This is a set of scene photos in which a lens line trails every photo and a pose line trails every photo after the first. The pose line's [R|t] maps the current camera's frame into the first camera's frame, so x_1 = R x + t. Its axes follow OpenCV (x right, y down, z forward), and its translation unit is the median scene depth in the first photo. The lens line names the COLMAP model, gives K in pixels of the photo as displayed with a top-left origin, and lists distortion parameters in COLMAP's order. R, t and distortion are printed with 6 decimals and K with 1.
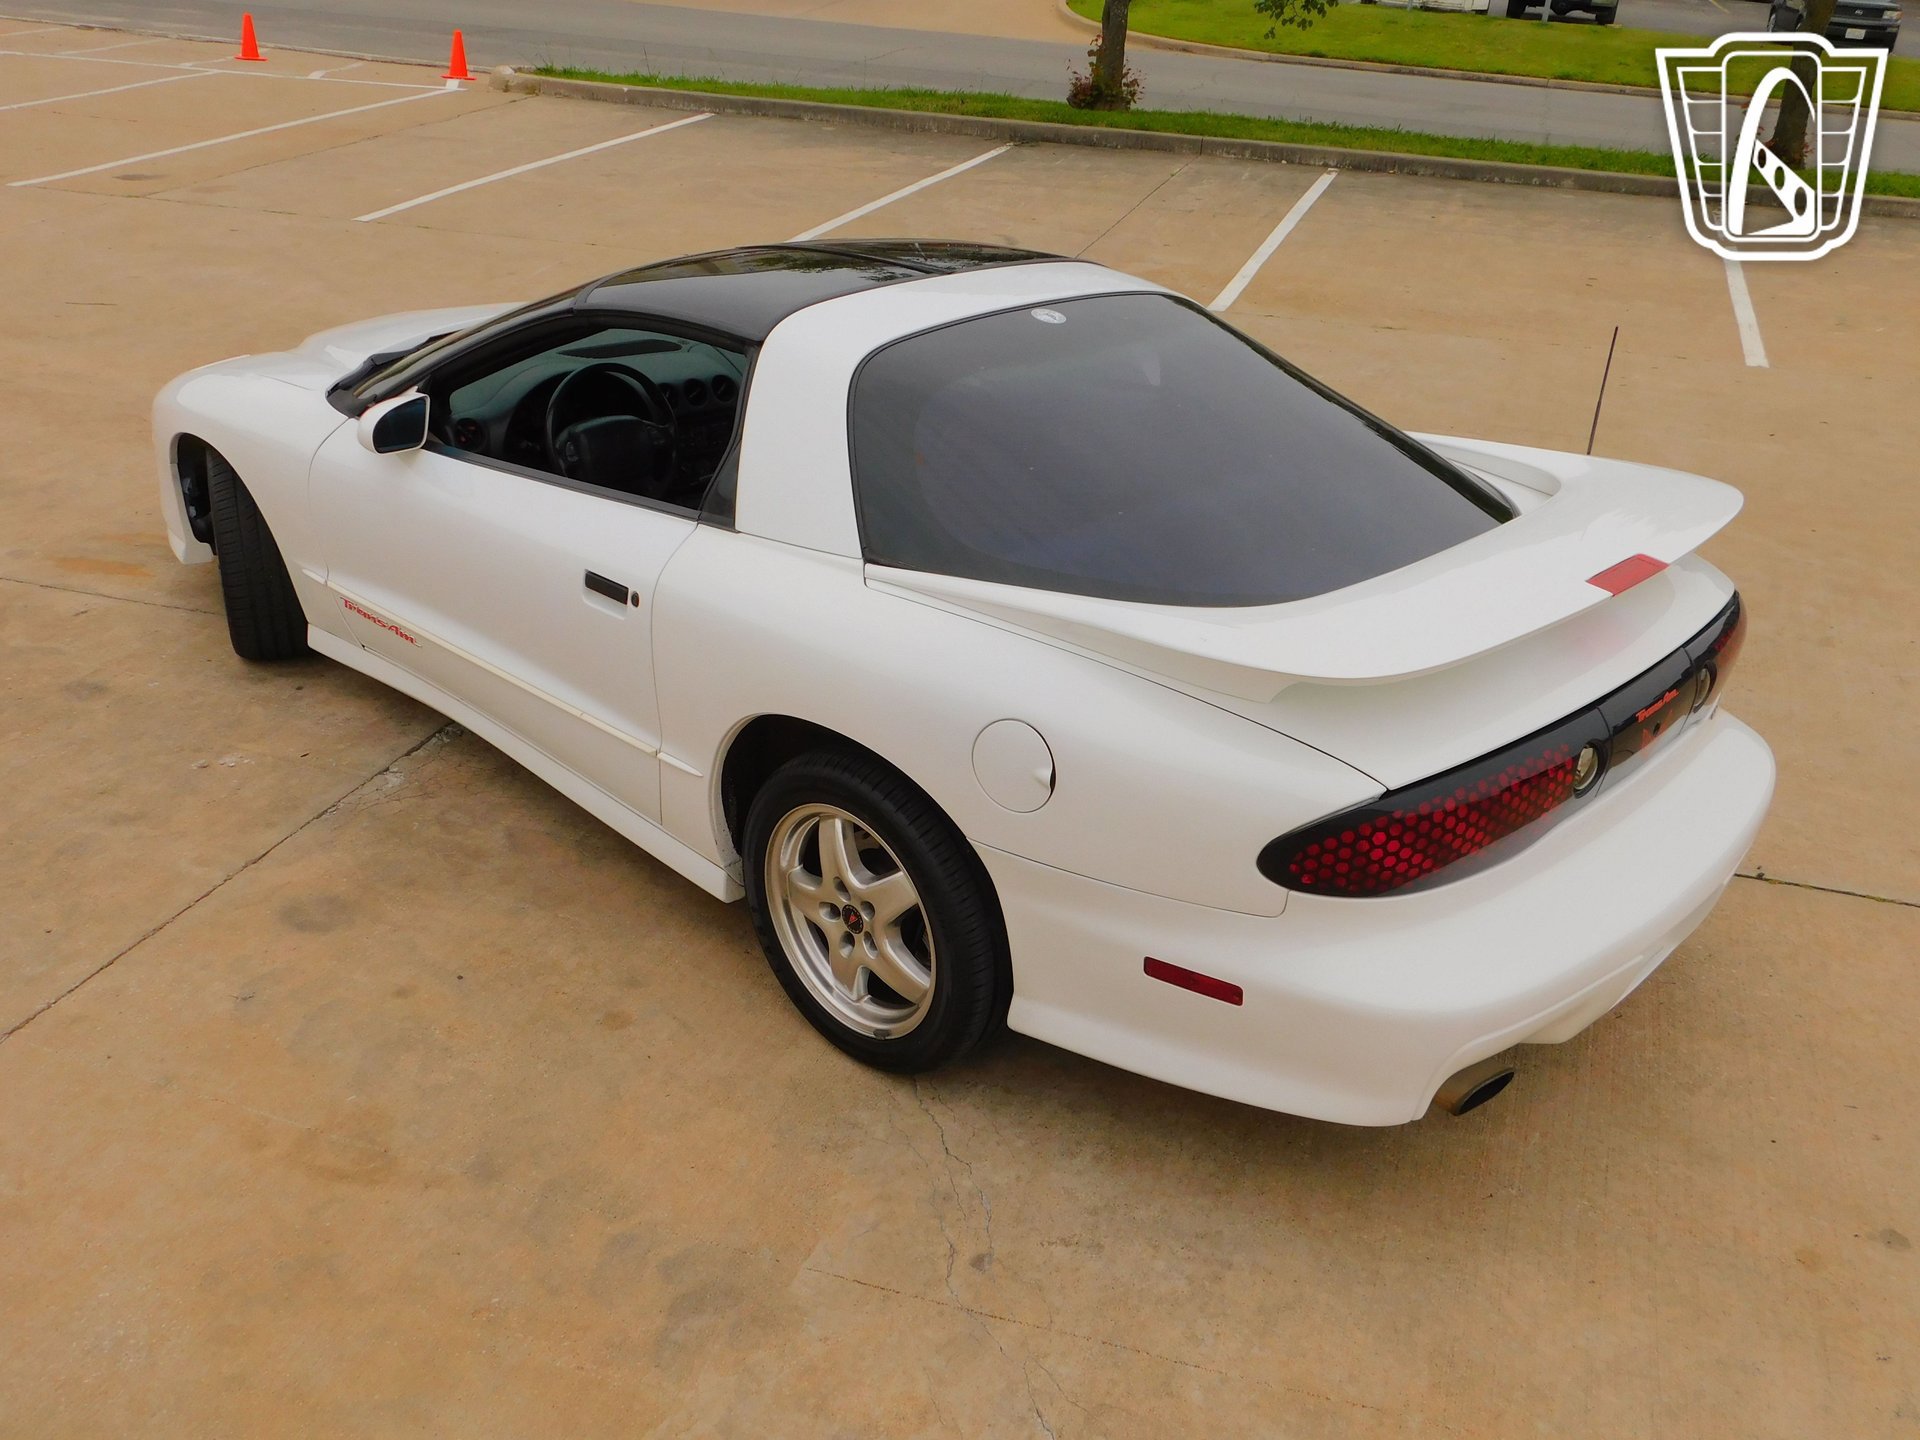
lens RADIAL K [[1684.9, 0, 960.0], [0, 1684.9, 720.0], [0, 0, 1]] dist [-0.001254, 0.003532]
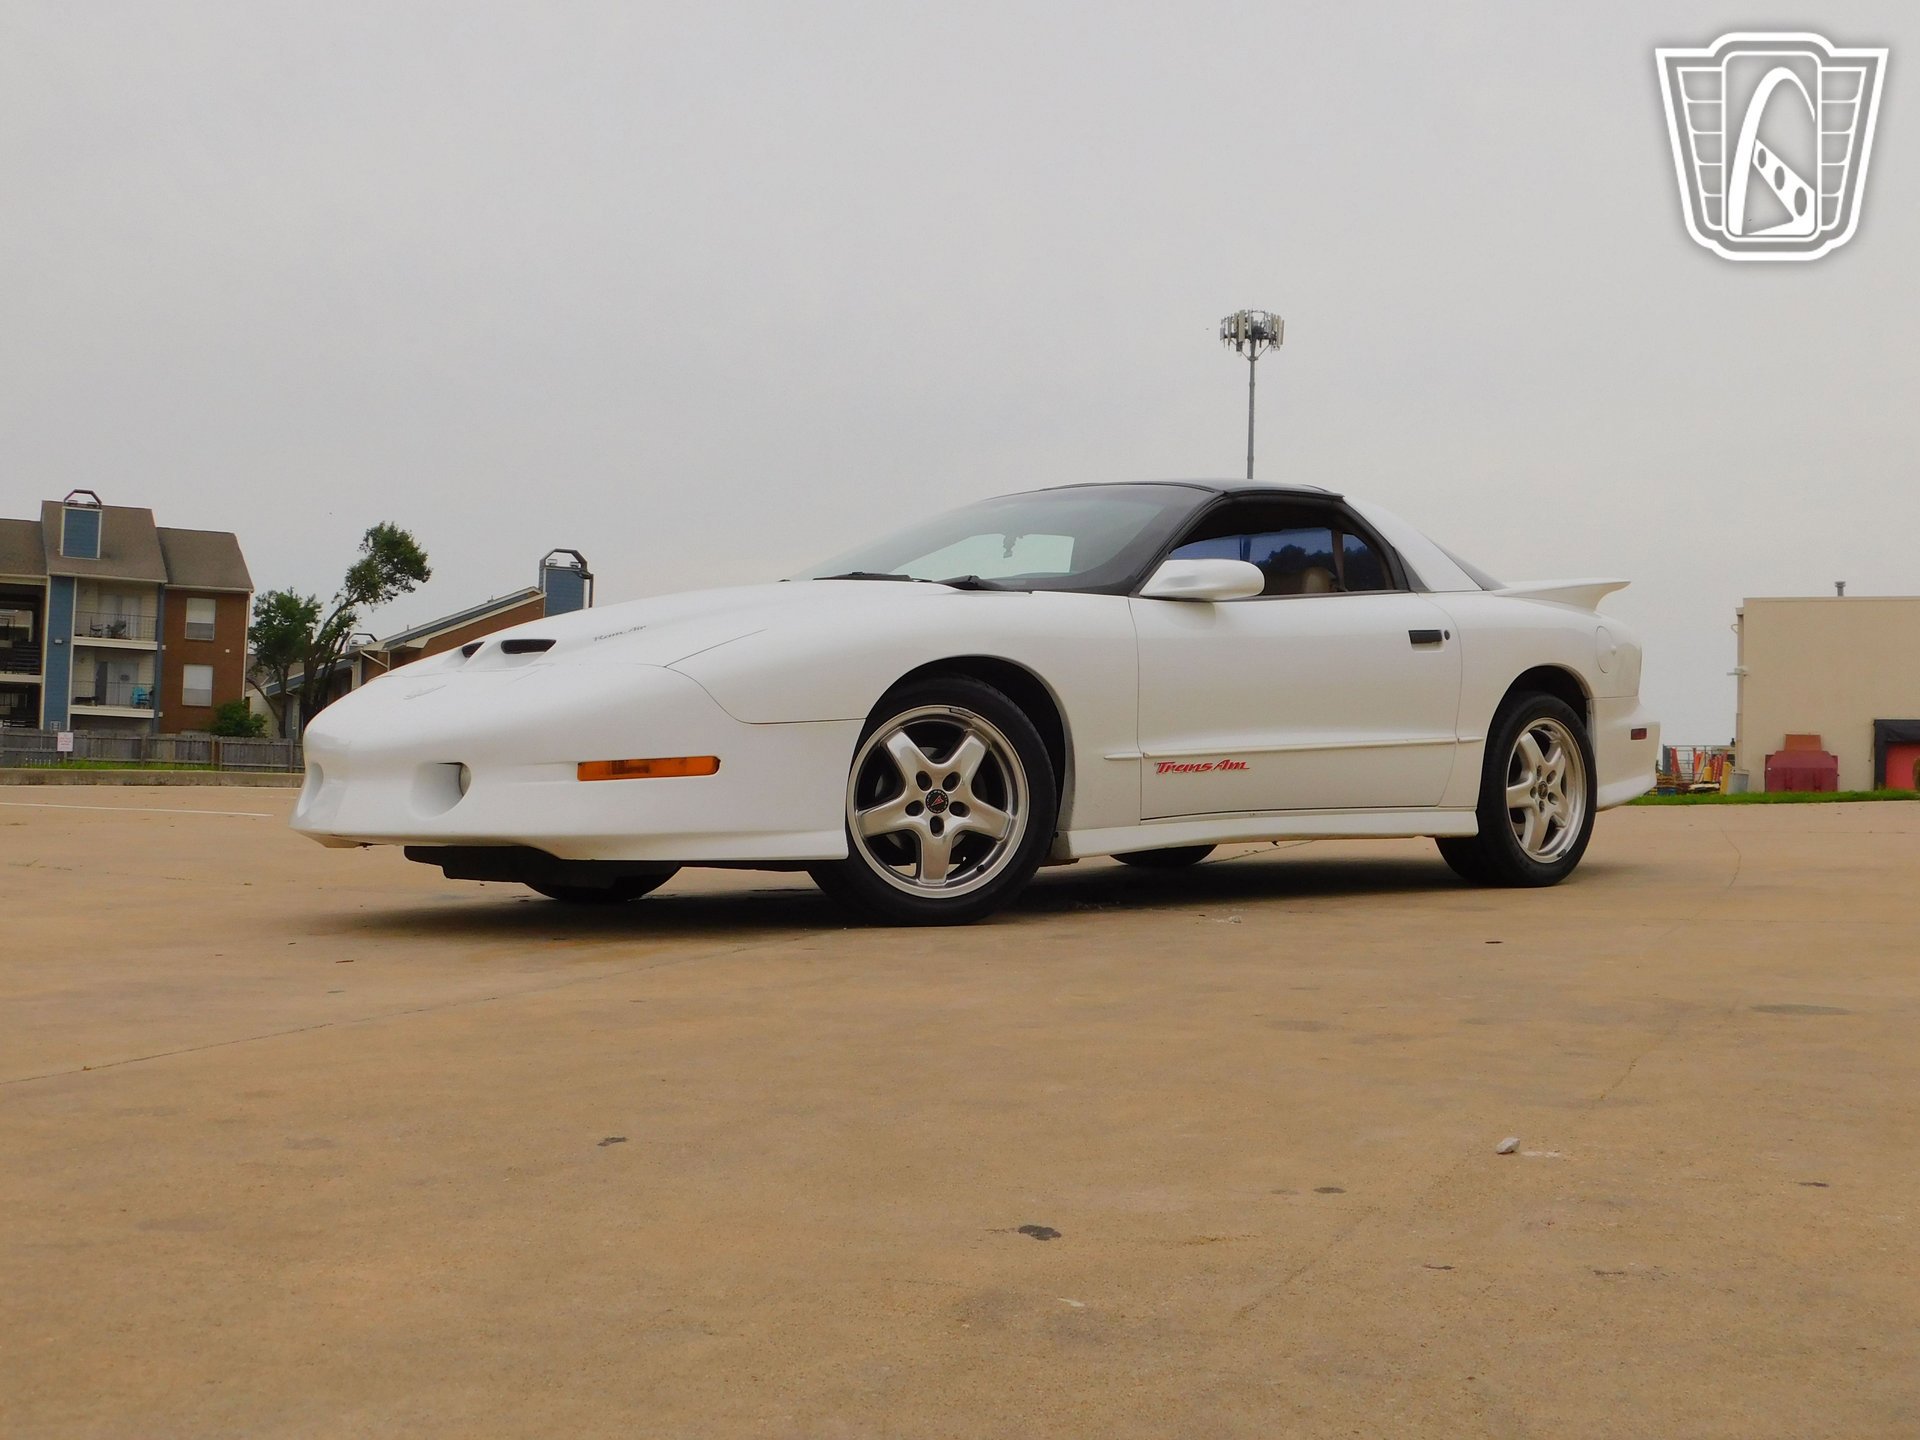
lens RADIAL K [[2286.7, 0, 960.0], [0, 2286.7, 720.0], [0, 0, 1]] dist [-0.012834, 0.030765]
pose [[0.046255, -0.017767, 0.998772, -2.031518], [0.432949, 0.901409, -0.004016, -0.163463], [-0.900231, 0.432603, 0.049386, 1.165073]]
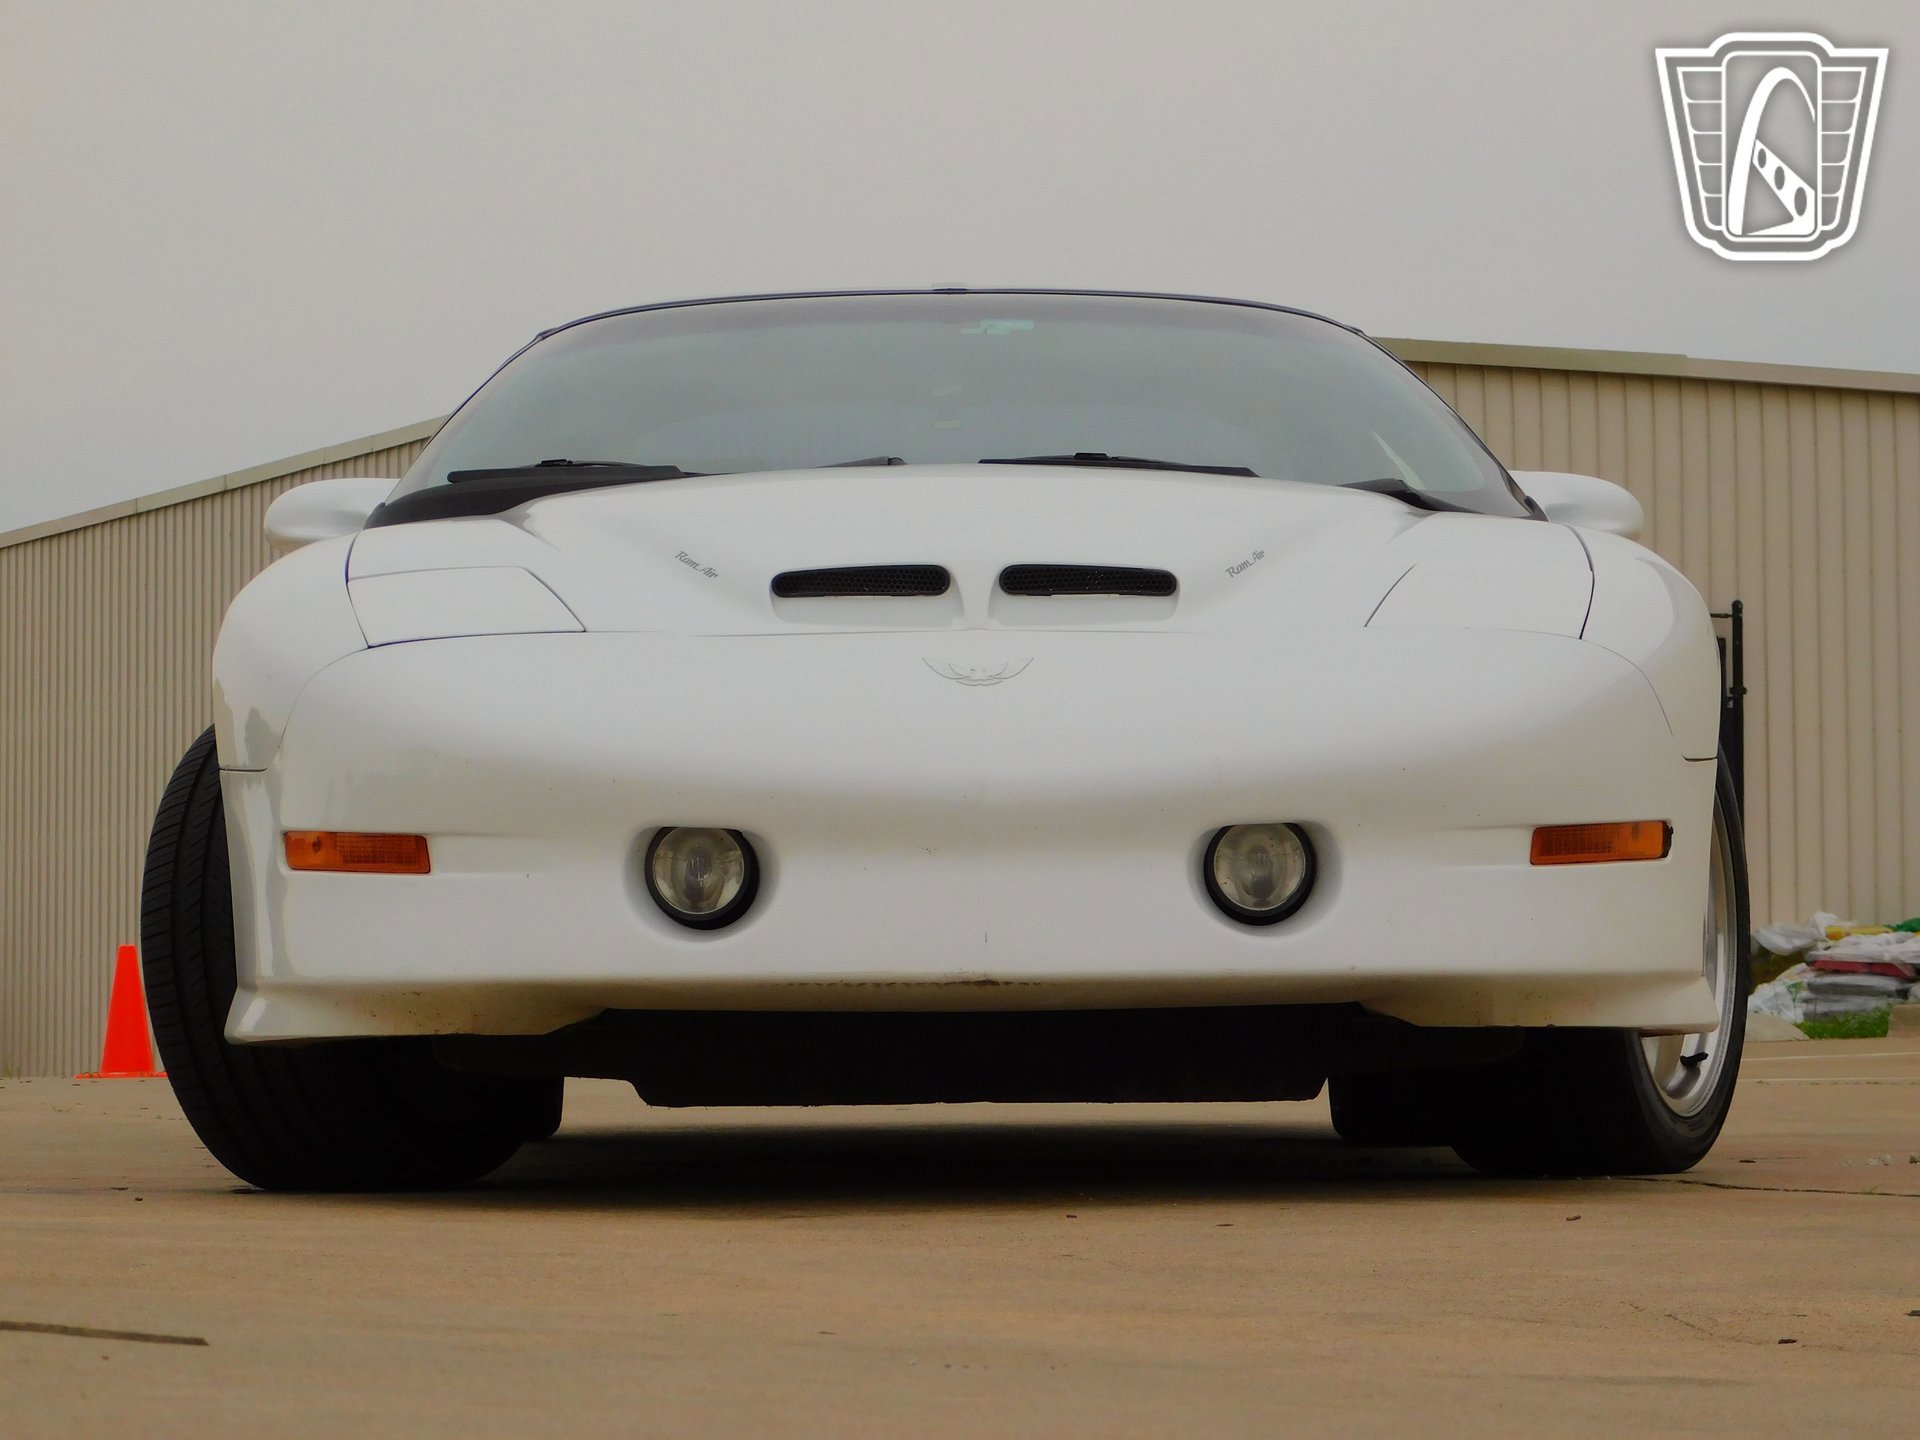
lens RADIAL K [[6601.5, 0, 960.0], [0, 6601.5, 720.0], [0, 0, 1]] dist [-0.001979, 0.218442]
pose [[-0.706941, 0.002620, 0.707267, -1.922886], [0.285523, 0.915944, 0.281998, -0.869701], [-0.647078, 0.401297, -0.648267, 2.805624]]
